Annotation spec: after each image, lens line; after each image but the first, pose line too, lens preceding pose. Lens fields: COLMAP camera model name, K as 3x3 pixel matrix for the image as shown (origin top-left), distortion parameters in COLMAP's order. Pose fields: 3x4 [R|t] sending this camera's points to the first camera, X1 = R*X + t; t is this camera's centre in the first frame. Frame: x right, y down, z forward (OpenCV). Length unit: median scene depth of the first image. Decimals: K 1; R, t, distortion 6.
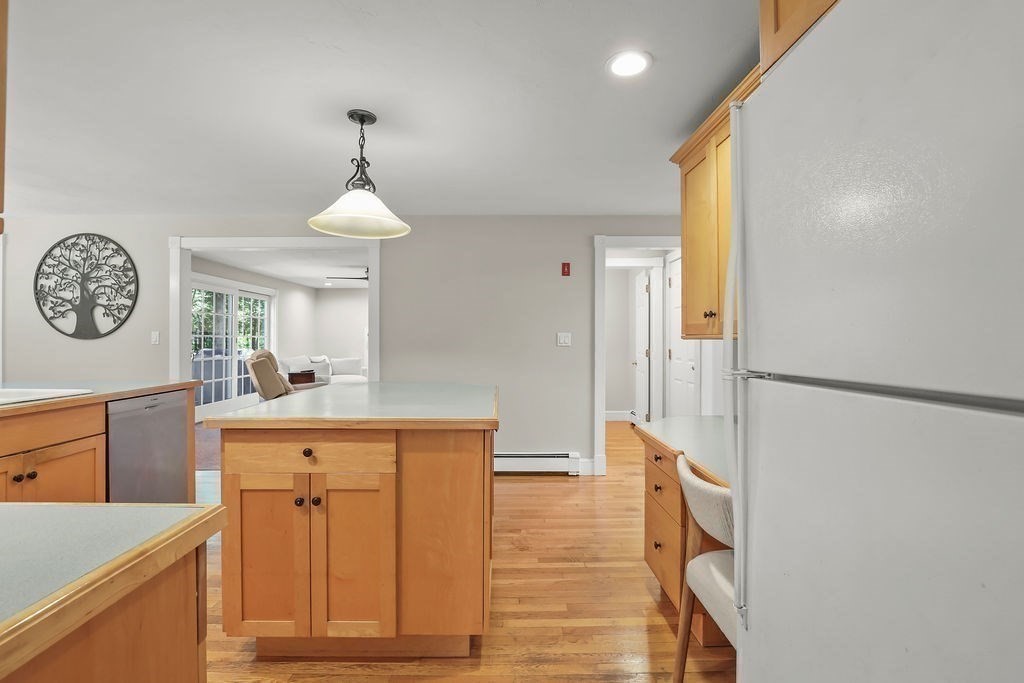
lens RADIAL K [[472.1, 0, 513.0], [0, 472.1, 340.5], [0, 0, 1]] dist [-0.041482, -0.000560]
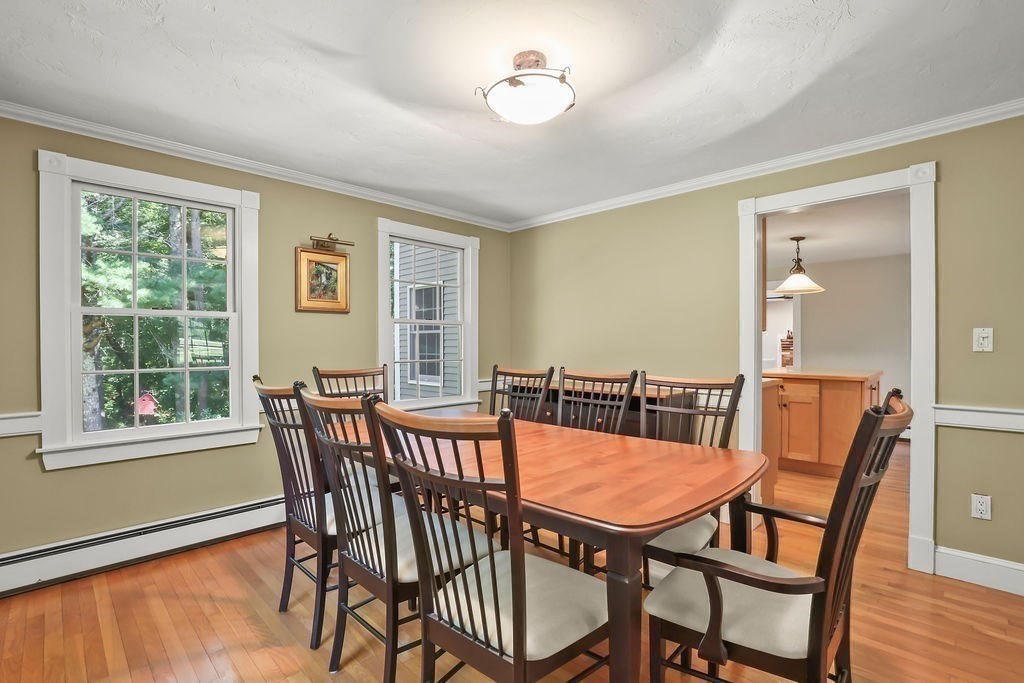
lens RADIAL K [[472.1, 0, 513.5], [0, 472.1, 343.7], [0, 0, 1]] dist [-0.041482, -0.000560]
pose [[0.697494, -0.002676, -0.716586, 0.370034], [0.007473, 0.999966, 0.003539, -0.020722], [0.716552, -0.007823, 0.697490, -1.818585]]
